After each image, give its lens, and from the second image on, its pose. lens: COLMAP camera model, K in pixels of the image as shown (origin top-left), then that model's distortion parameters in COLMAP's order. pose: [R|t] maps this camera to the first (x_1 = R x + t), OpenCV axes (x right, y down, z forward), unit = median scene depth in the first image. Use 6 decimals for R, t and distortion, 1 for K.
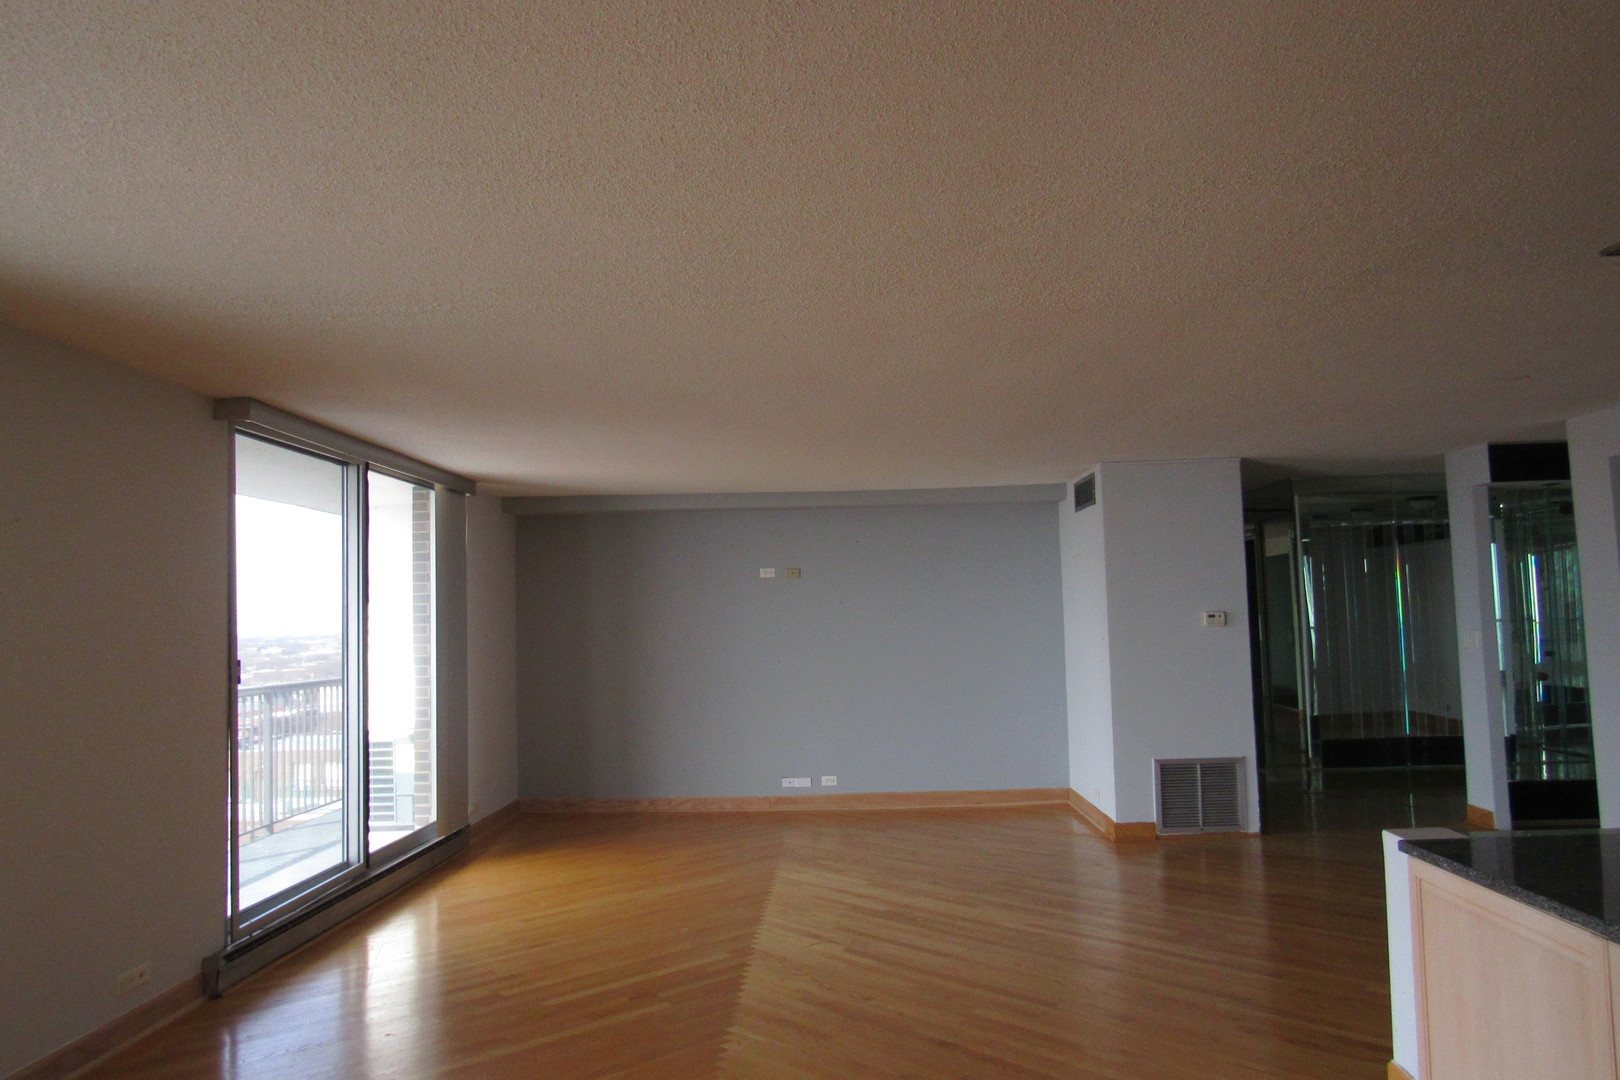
lens RADIAL K [[1156.4, 0, 805.9], [0, 1156.4, 528.6], [0, 0, 1]] dist [-0.037393, 0.020616]
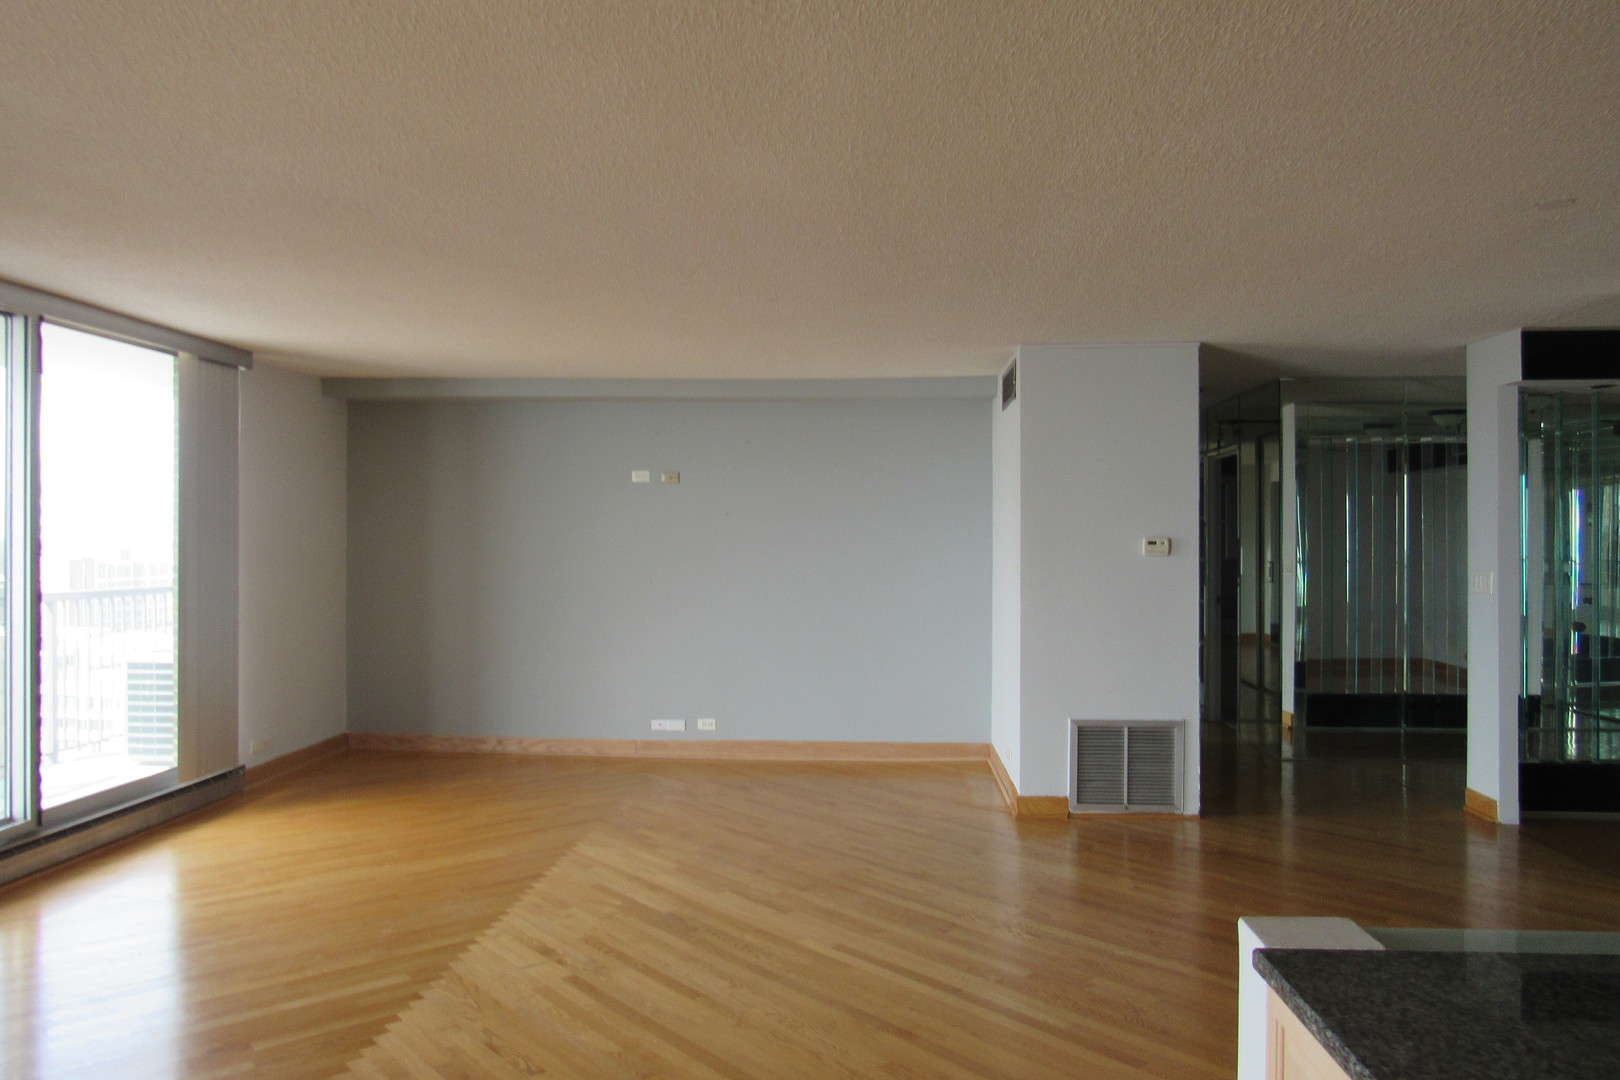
lens RADIAL K [[1156.4, 0, 805.9], [0, 1156.4, 528.6], [0, 0, 1]] dist [-0.037393, 0.020616]
pose [[0.999094, 0.029579, -0.030604, 0.138561], [-0.027378, 0.997170, 0.070020, 0.017182], [0.032588, -0.069119, 0.997076, 0.203367]]
